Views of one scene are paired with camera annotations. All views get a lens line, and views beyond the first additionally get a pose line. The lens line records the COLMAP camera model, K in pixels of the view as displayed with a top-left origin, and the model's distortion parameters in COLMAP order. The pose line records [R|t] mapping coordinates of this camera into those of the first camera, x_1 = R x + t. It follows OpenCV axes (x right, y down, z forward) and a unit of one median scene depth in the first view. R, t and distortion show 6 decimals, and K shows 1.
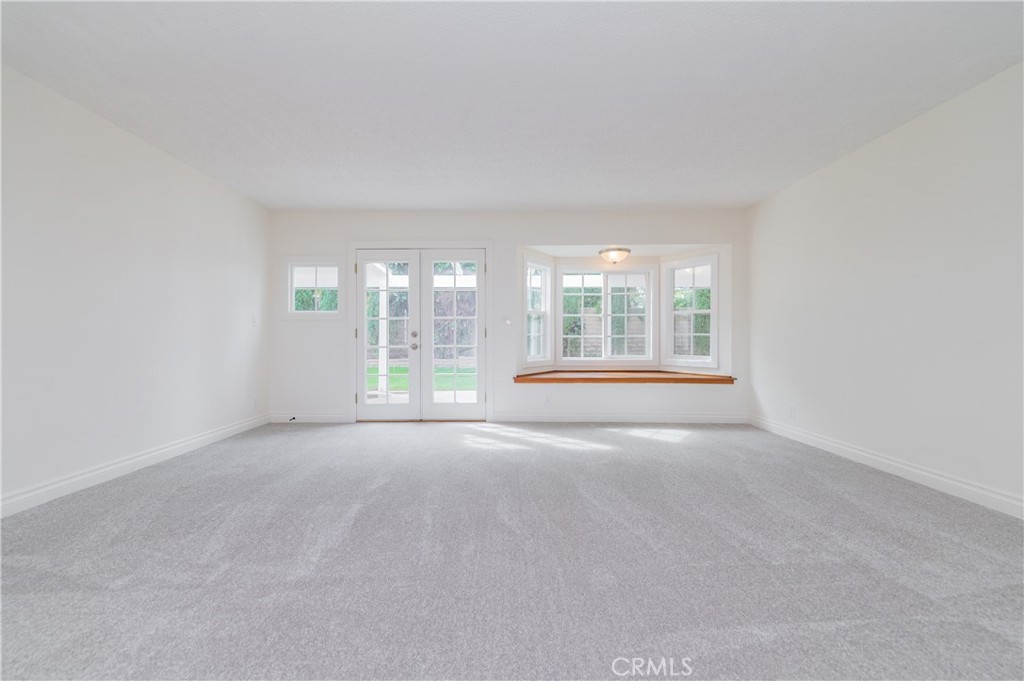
lens RADIAL K [[398.7, 0, 511.9], [0, 398.7, 343.2], [0, 0, 1]] dist [0.001492, -0.000216]
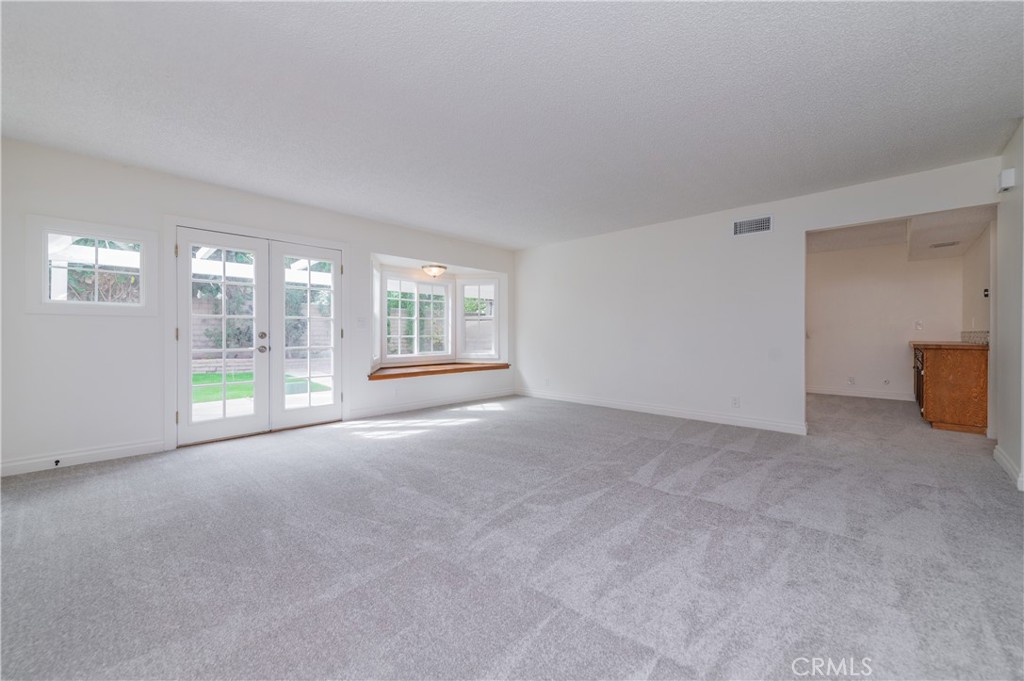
lens RADIAL K [[398.7, 0, 511.3], [0, 398.7, 336.2], [0, 0, 1]] dist [0.001492, -0.000216]
pose [[0.678015, -0.002205, 0.735044, -0.511154], [0.008455, 0.999953, -0.004800, -0.009996], [-0.734999, 0.009470, 0.678002, -0.005573]]
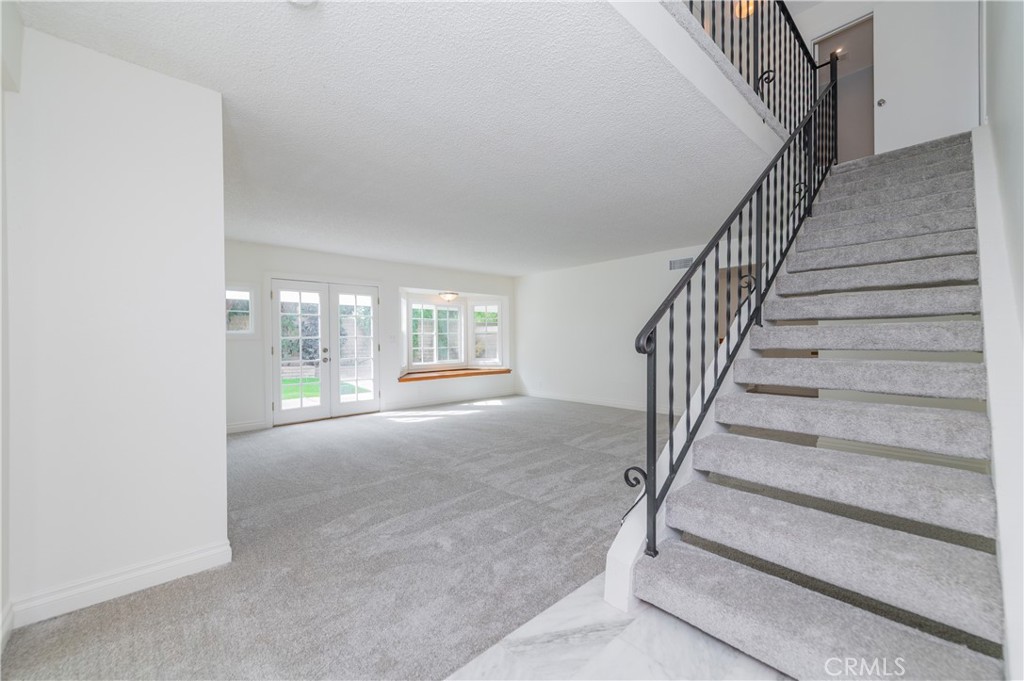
lens RADIAL K [[398.7, 0, 515.1], [0, 398.7, 345.8], [0, 0, 1]] dist [0.001492, -0.000216]
pose [[0.723099, -0.016183, 0.690555, -0.669807], [0.019234, 0.999810, 0.003290, -0.027554], [-0.690477, 0.010903, 0.723272, -0.324579]]
